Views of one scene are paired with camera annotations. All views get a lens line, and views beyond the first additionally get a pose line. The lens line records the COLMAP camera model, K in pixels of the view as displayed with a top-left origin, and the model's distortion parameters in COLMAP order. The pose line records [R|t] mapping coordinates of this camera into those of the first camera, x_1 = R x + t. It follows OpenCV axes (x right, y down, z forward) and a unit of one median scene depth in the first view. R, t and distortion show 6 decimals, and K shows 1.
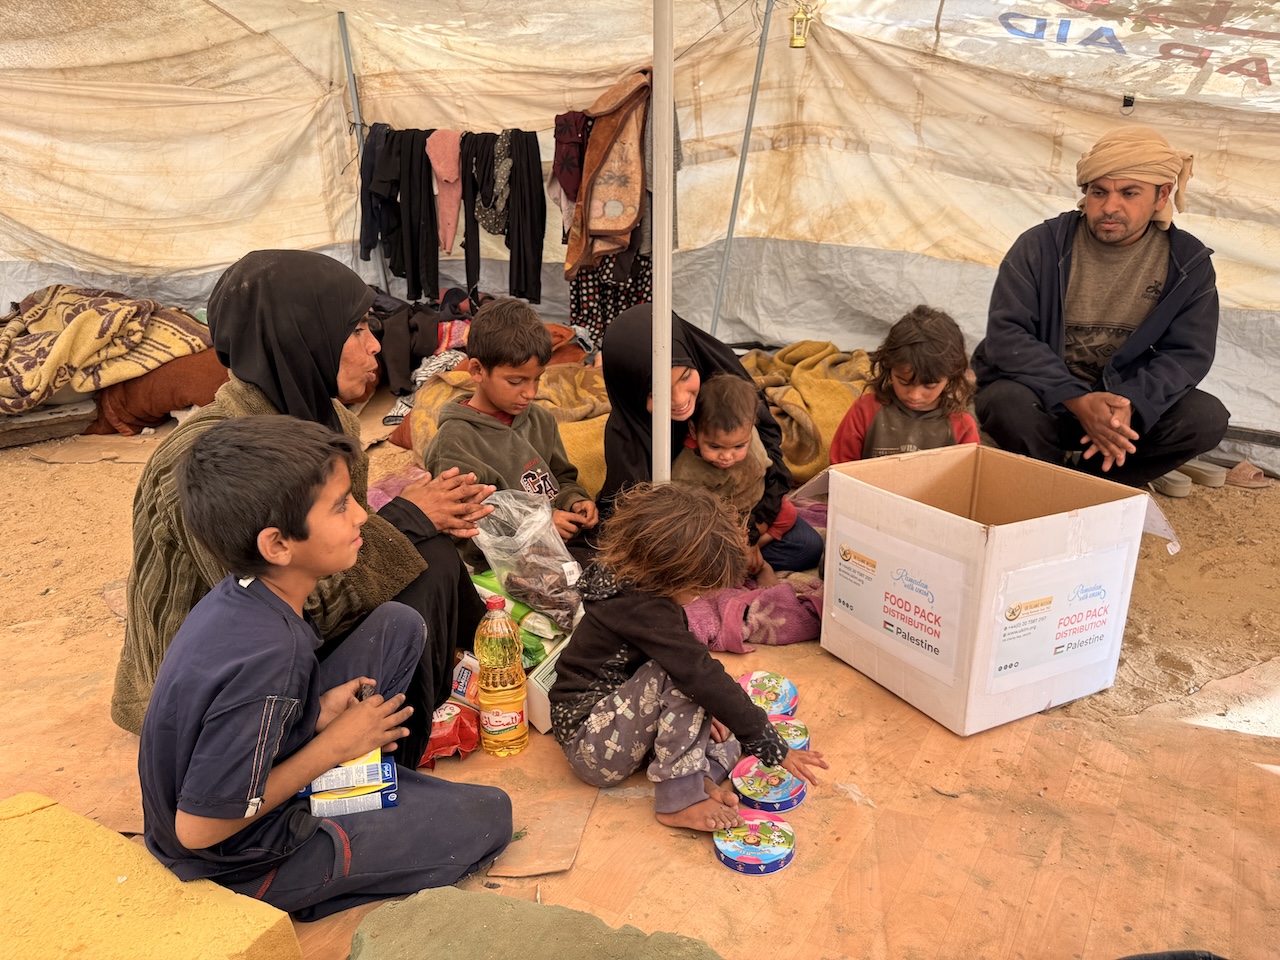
lens RADIAL K [[922.9, 0, 637.9], [0, 922.9, 491.3], [0, 0, 1]] dist [0.001280, -0.008078]
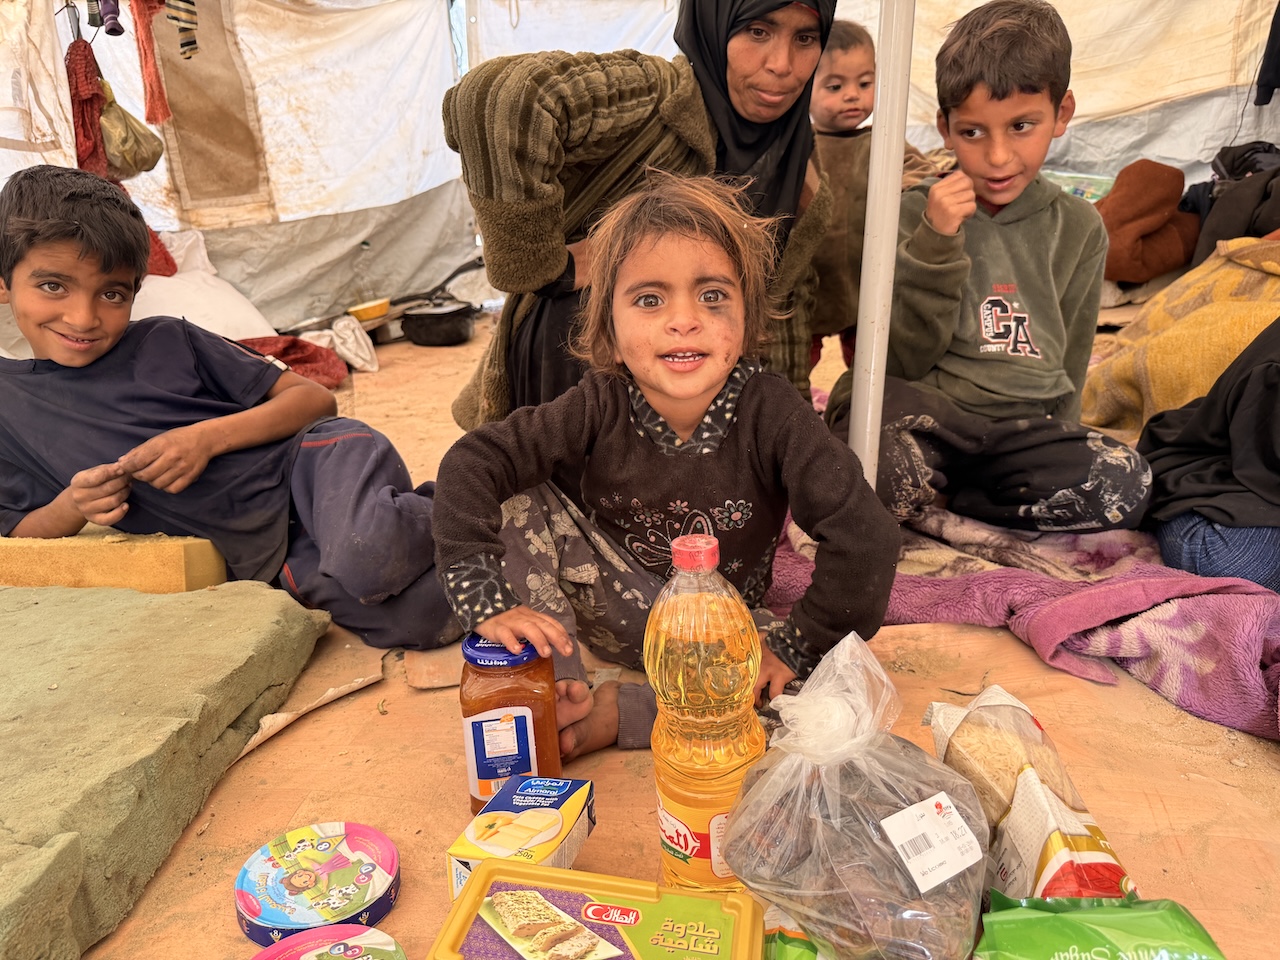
lens RADIAL K [[933.8, 0, 640.0], [0, 933.8, 480.0], [0, 0, 1]] dist [0.000736, -0.005897]
pose [[0.435017, 0.271893, -0.858391, 0.228377], [-0.250574, 0.952218, 0.174626, 0.029869], [0.864854, 0.139125, 0.482360, 0.291494]]
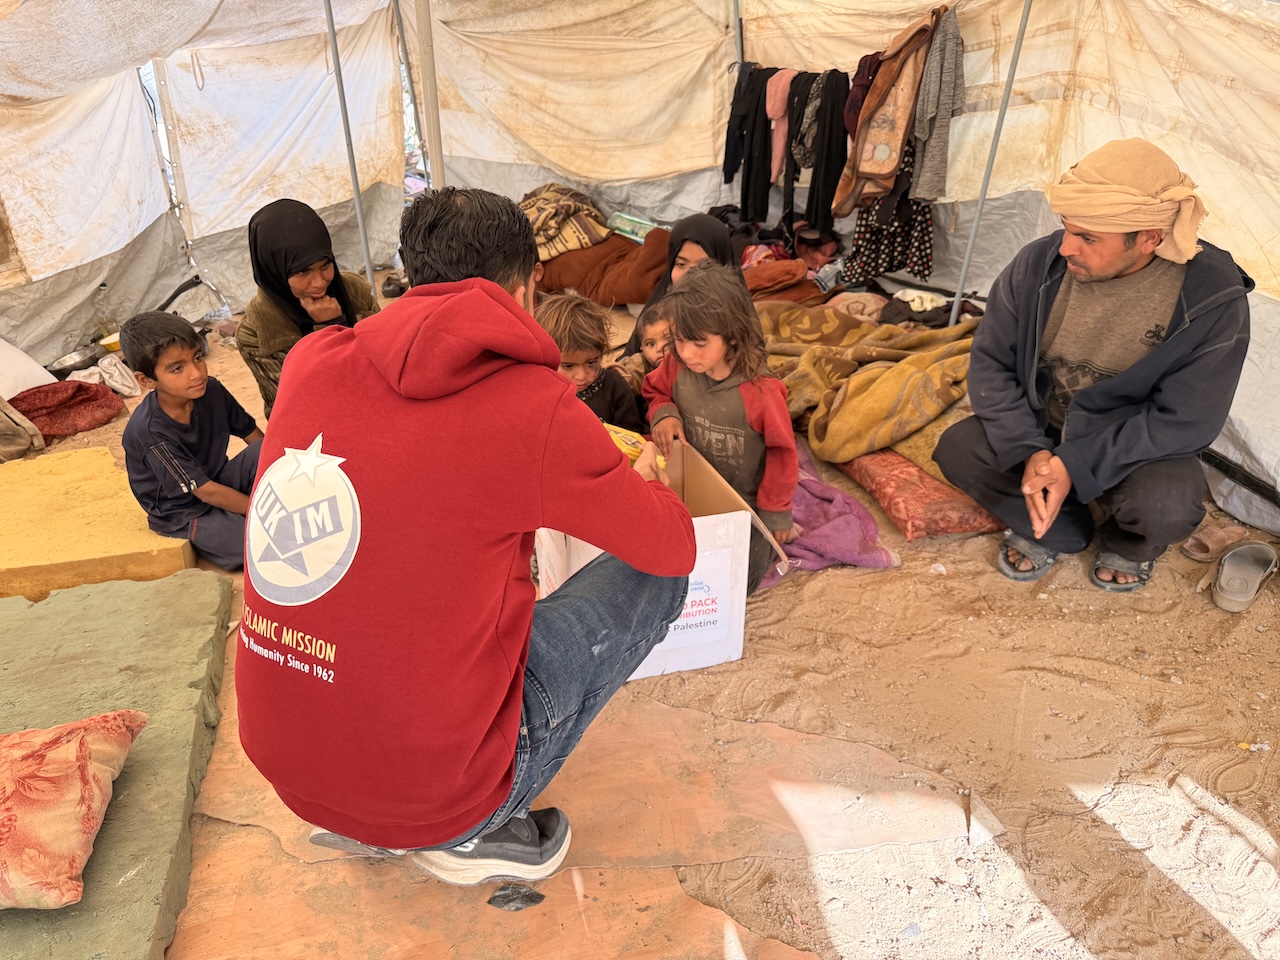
lens RADIAL K [[927.3, 0, 644.4], [0, 927.3, 494.8], [0, 0, 1]] dist [0.001526, -0.002606]
pose [[0.702139, 0.298612, -0.646399, 0.578313], [-0.197604, 0.953872, 0.226010, -0.129395], [0.684071, -0.030959, 0.728758, 0.053290]]
